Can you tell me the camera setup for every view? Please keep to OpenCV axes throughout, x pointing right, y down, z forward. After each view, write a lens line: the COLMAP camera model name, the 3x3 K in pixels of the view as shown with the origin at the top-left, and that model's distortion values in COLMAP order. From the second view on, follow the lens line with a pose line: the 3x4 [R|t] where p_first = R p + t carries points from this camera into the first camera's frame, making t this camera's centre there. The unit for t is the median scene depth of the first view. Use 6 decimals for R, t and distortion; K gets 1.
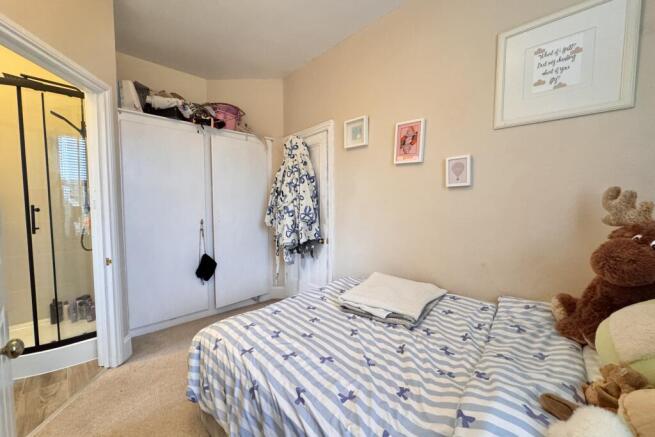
lens RADIAL K [[262.4, 0, 326.5], [0, 262.4, 218.7], [0, 0, 1]] dist [0.003212, 0.000261]
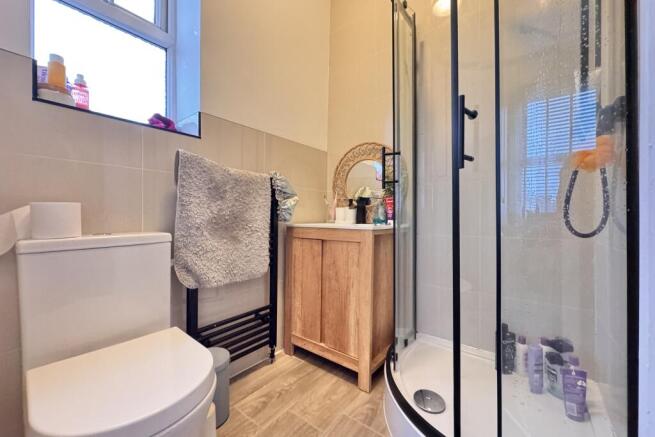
lens RADIAL K [[262.4, 0, 326.4], [0, 262.4, 217.0], [0, 0, 1]] dist [0.003212, 0.000261]
pose [[0.073693, 0.013580, -0.997189, -0.557624], [-0.070295, 0.997491, 0.008389, 0.125588], [0.994800, 0.069479, 0.074463, 0.610332]]
